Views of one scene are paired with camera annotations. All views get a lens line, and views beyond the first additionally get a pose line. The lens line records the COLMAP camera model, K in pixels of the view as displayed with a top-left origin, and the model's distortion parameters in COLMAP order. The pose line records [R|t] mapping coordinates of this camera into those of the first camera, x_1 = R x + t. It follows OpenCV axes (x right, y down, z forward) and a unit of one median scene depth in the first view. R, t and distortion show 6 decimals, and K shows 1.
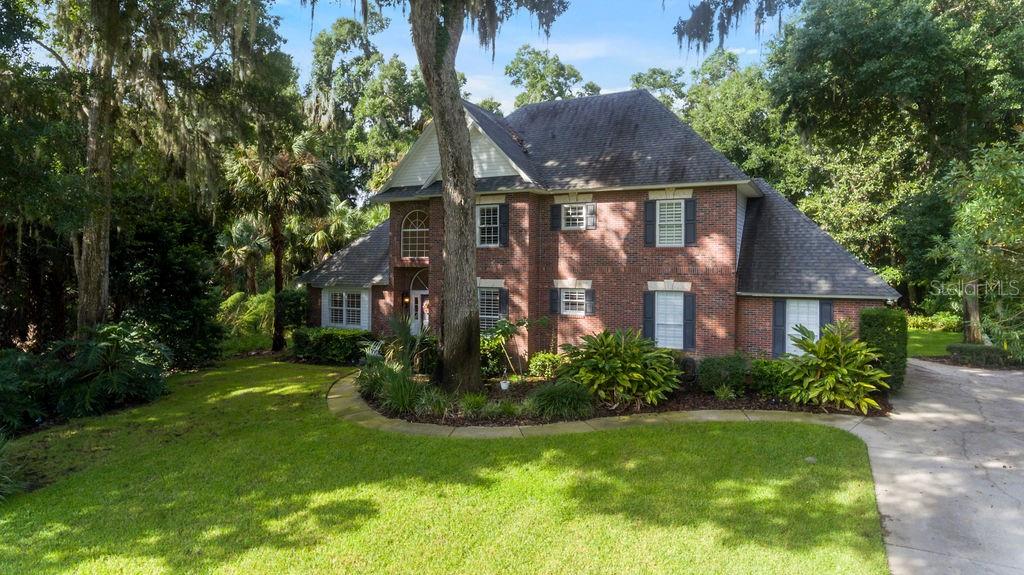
lens RADIAL K [[602.8, 0, 517.8], [0, 602.8, 269.2], [0, 0, 1]] dist [-0.001564, 0.000450]
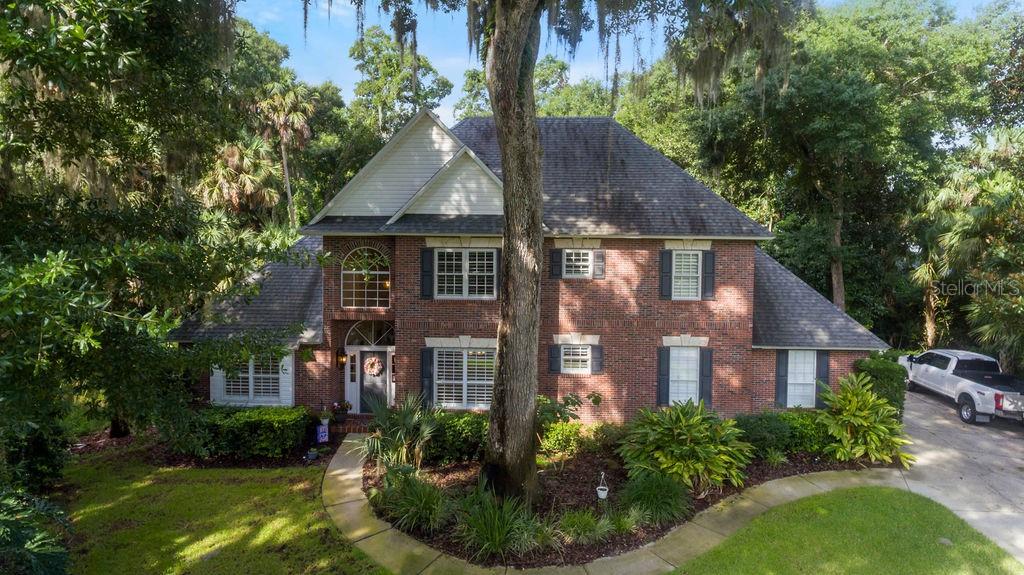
lens RADIAL K [[602.8, 0, 517.9], [0, 602.8, 269.6], [0, 0, 1]] dist [-0.001564, 0.000450]
pose [[0.904538, -0.014372, 0.426152, -0.368945], [-0.002176, 0.999263, 0.038319, -0.113672], [-0.426388, -0.035588, 0.903840, 0.239296]]
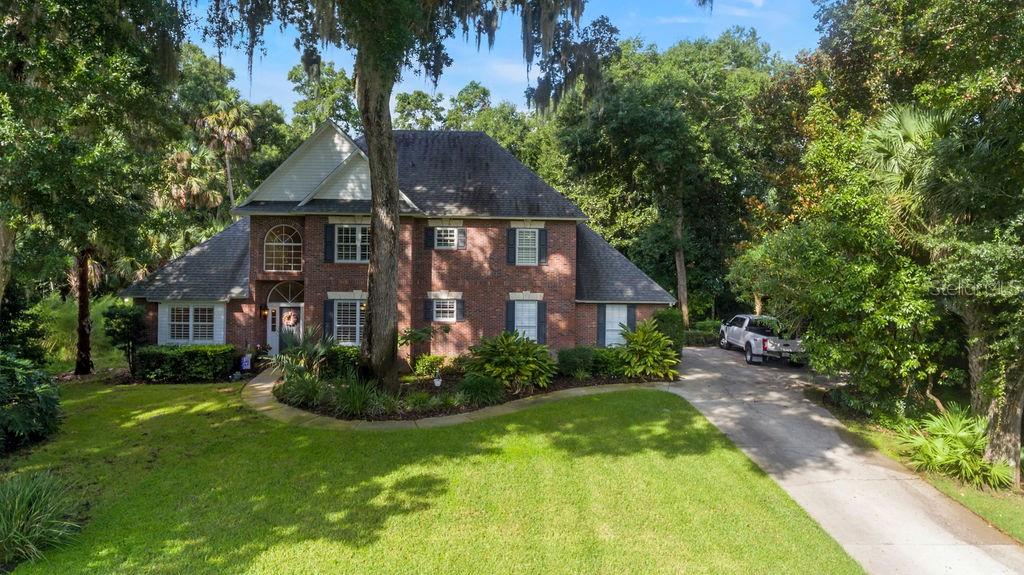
lens RADIAL K [[602.8, 0, 517.2], [0, 602.8, 269.7], [0, 0, 1]] dist [-0.001564, 0.000450]
pose [[0.874369, 0.003399, 0.485250, -0.362365], [-0.003843, 0.999993, -0.000080, -0.026293], [-0.485247, -0.001795, 0.874375, -0.101277]]
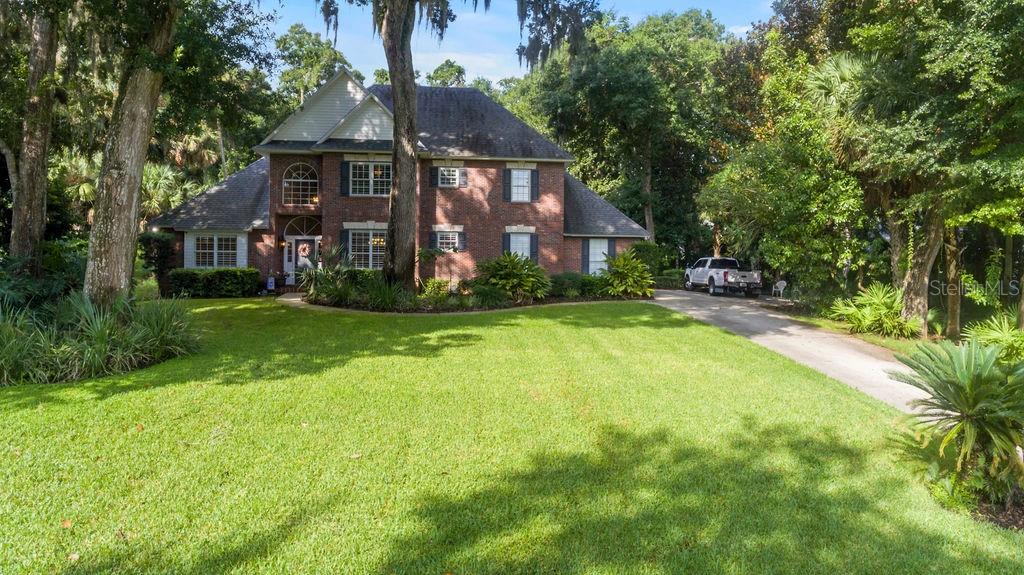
lens RADIAL K [[602.8, 0, 517.4], [0, 602.8, 270.0], [0, 0, 1]] dist [-0.001564, 0.000450]
pose [[0.836762, -0.000407, 0.547567, -0.509507], [-0.000584, 0.999998, 0.001635, 0.114999], [-0.547566, -0.001688, 0.836761, -0.187870]]
